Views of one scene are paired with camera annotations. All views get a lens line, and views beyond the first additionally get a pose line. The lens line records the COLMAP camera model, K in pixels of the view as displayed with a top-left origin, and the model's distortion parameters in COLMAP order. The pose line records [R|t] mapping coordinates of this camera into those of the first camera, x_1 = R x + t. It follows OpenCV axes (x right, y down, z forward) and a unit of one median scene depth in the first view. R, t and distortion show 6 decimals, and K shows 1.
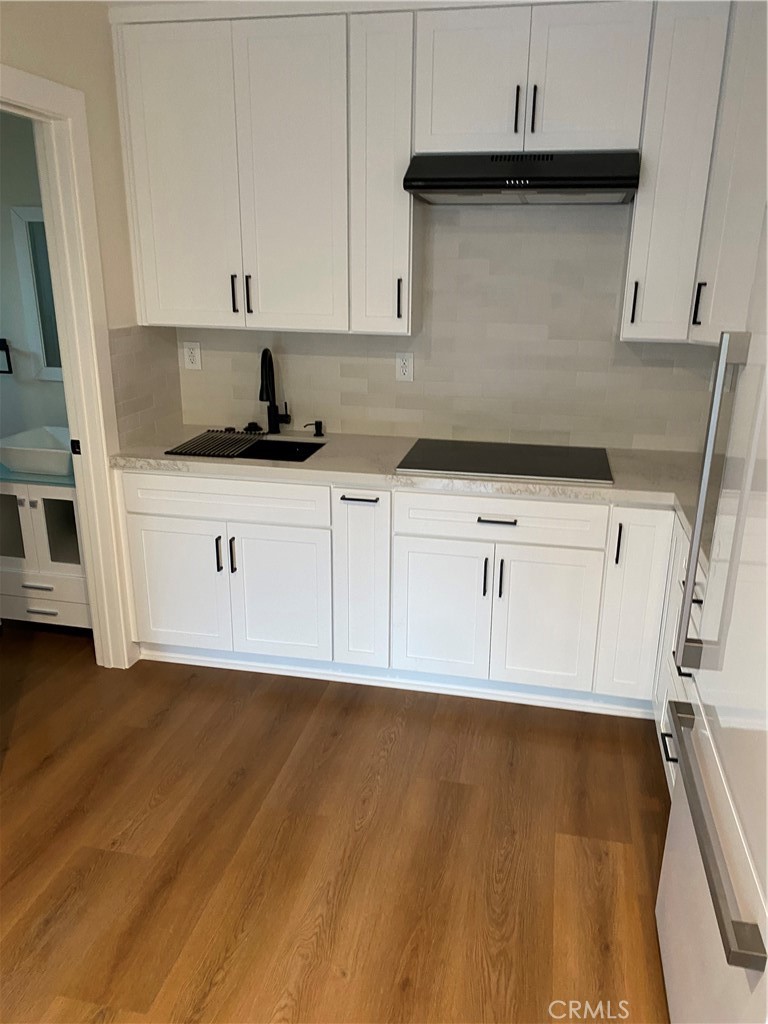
lens RADIAL K [[785.3, 0, 389.7], [0, 785.3, 515.0], [0, 0, 1]] dist [0.039143, -0.048864]
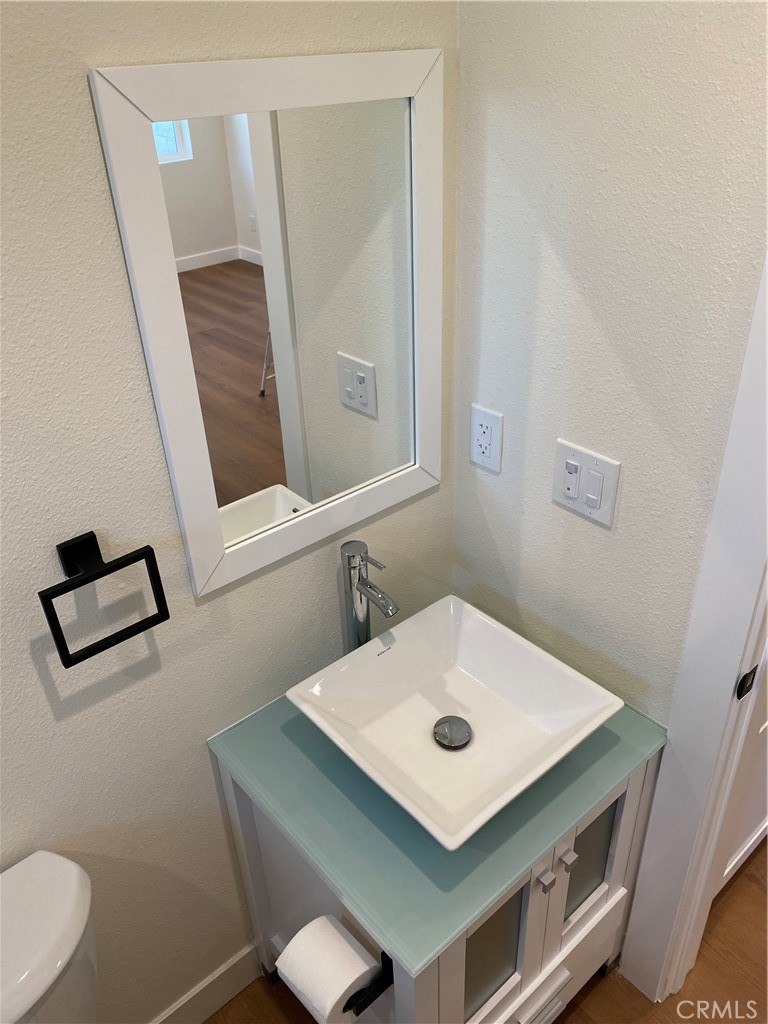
lens RADIAL K [[785.4, 0, 402.6], [0, 785.4, 519.8], [0, 0, 1]] dist [0.038089, -0.051745]
pose [[0.596183, -0.449903, 0.664946, -0.748184], [0.279689, 0.892738, 0.353261, -0.366612], [-0.752556, -0.024630, 0.658068, 0.867280]]
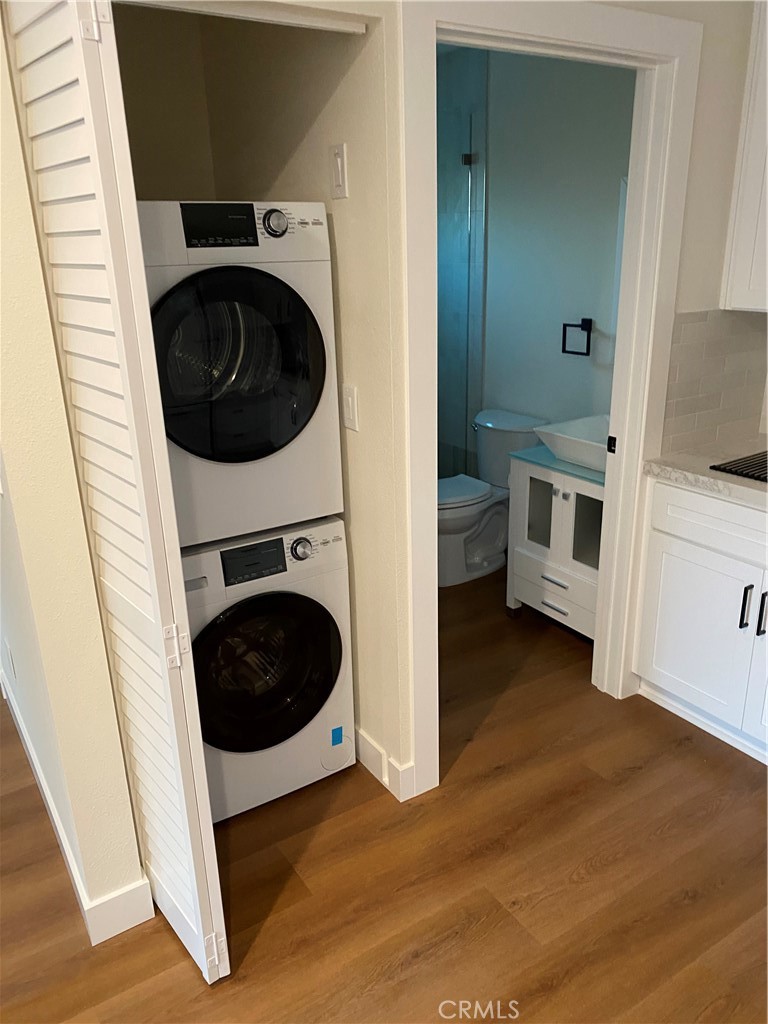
lens RADIAL K [[785.3, 0, 389.7], [0, 785.3, 515.0], [0, 0, 1]] dist [0.039143, -0.048864]
pose [[0.707559, 0.209661, -0.674835, 0.041113], [-0.192913, 0.976008, 0.100963, -0.050139], [0.679812, 0.058748, 0.731030, 0.186673]]
